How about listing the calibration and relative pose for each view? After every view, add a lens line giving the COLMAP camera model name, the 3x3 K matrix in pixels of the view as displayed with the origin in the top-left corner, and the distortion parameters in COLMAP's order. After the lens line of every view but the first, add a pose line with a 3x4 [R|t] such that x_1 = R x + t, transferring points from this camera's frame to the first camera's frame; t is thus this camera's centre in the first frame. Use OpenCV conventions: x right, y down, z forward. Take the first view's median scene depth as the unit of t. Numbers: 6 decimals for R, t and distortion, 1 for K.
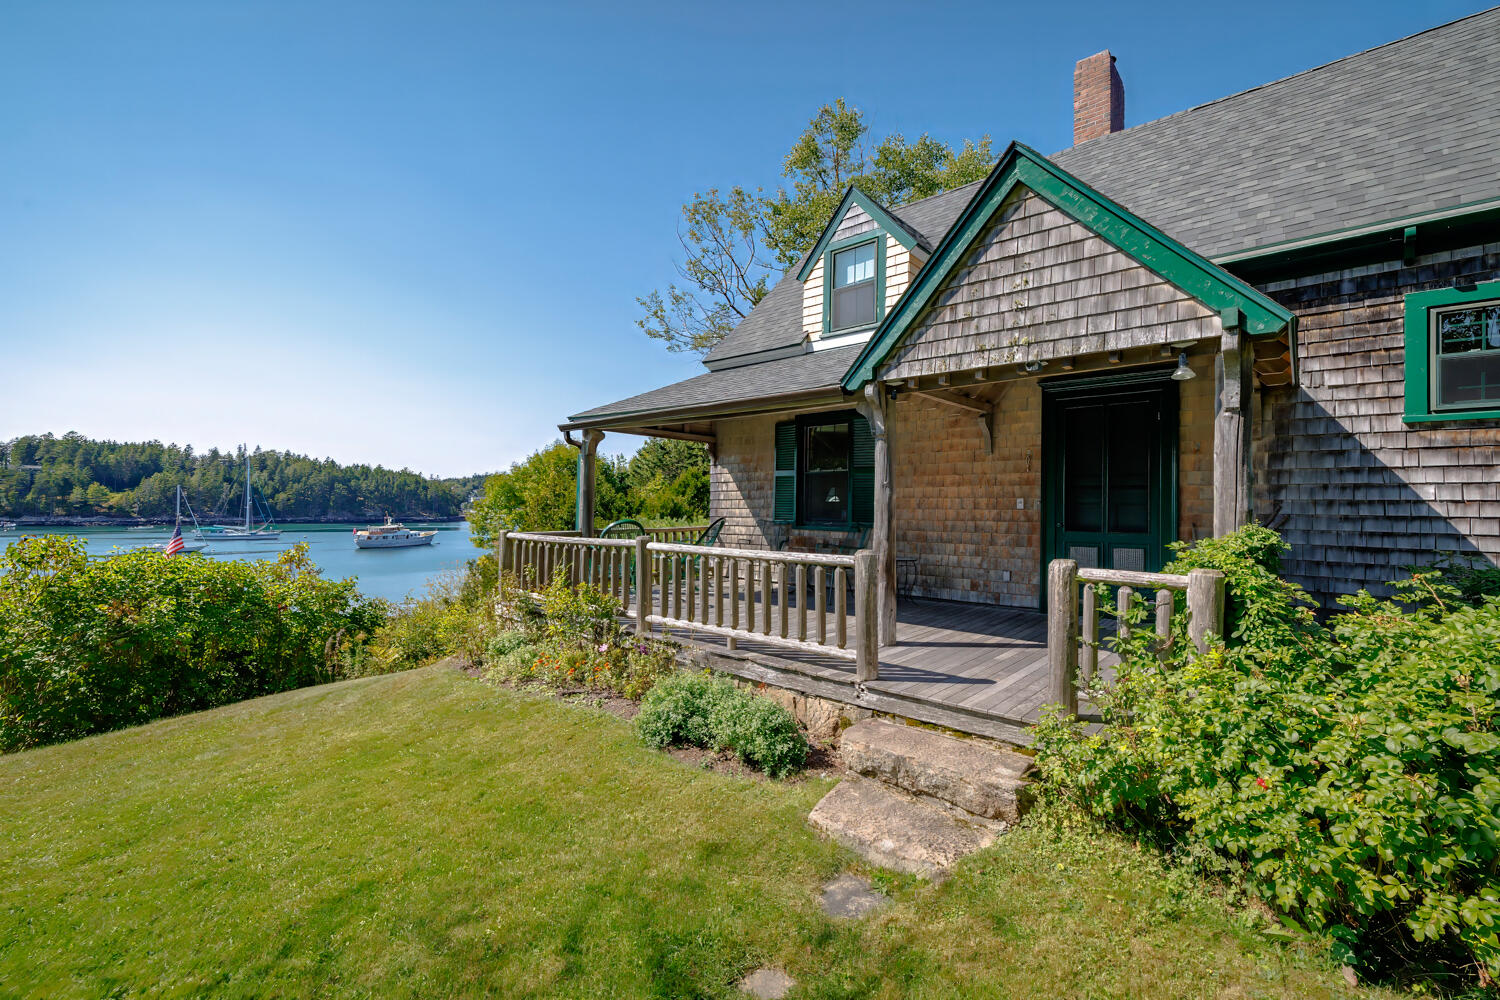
lens RADIAL K [[643.1, 0, 750.0], [0, 643.1, 500.0], [0, 0, 1]] dist [-0.002008, -0.000214]
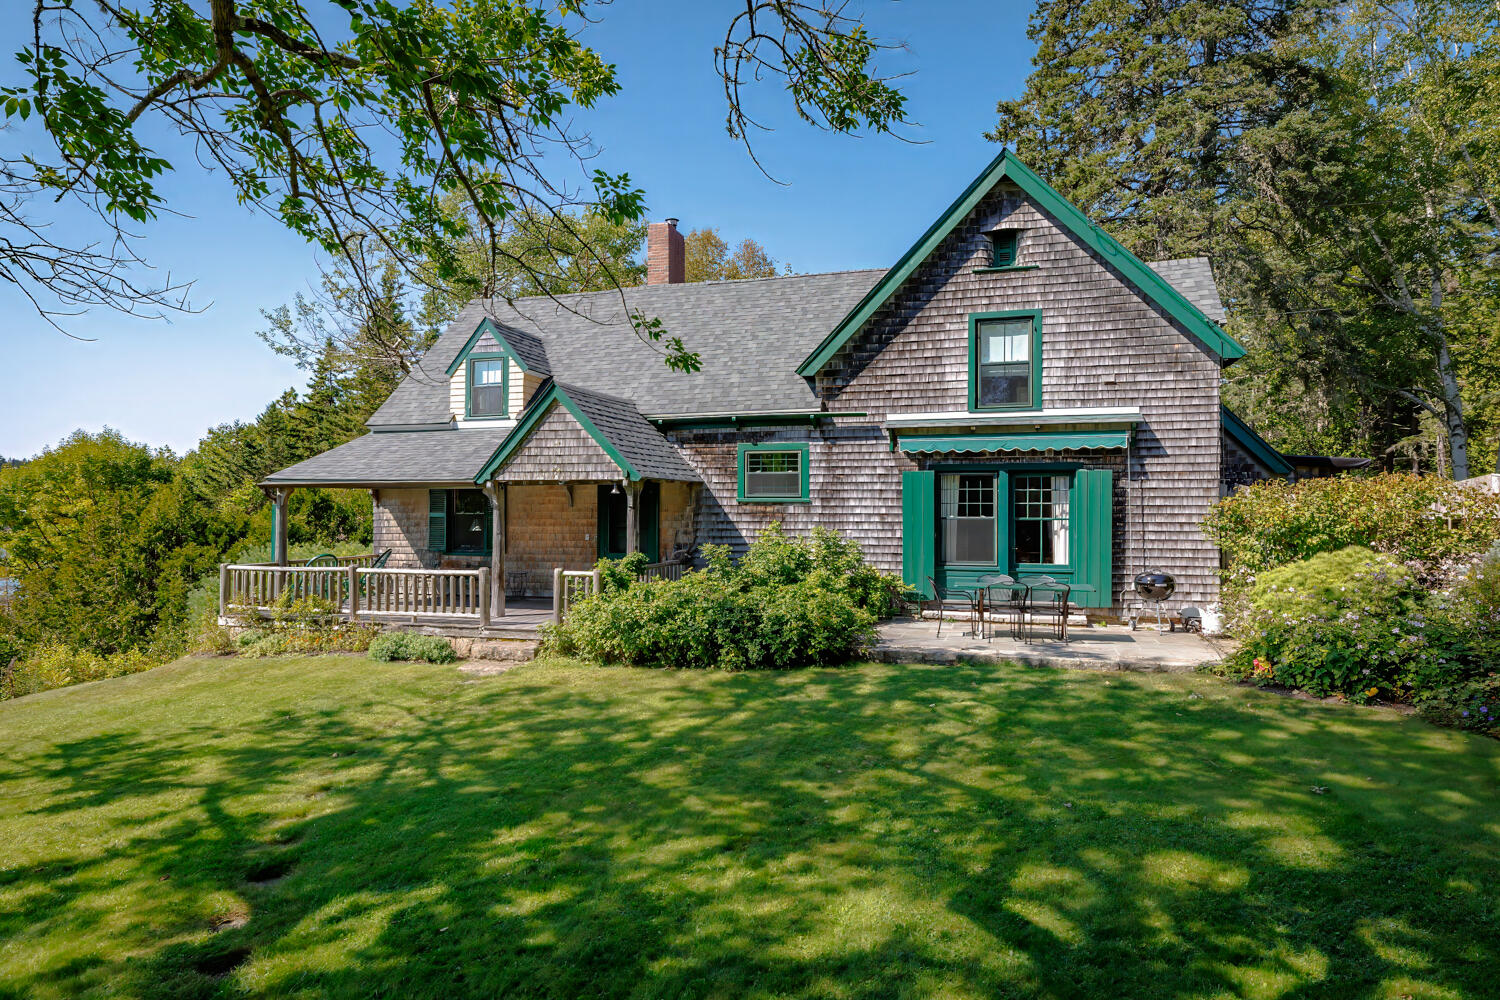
lens RADIAL K [[860.7, 0, 750.0], [0, 860.7, 500.0], [0, 0, 1]] dist [0.002449, -0.000161]
pose [[0.911506, -0.005746, 0.411246, -0.157168], [0.006553, 0.999978, -0.000553, -0.114517], [-0.411234, 0.003199, 0.911524, -1.617708]]
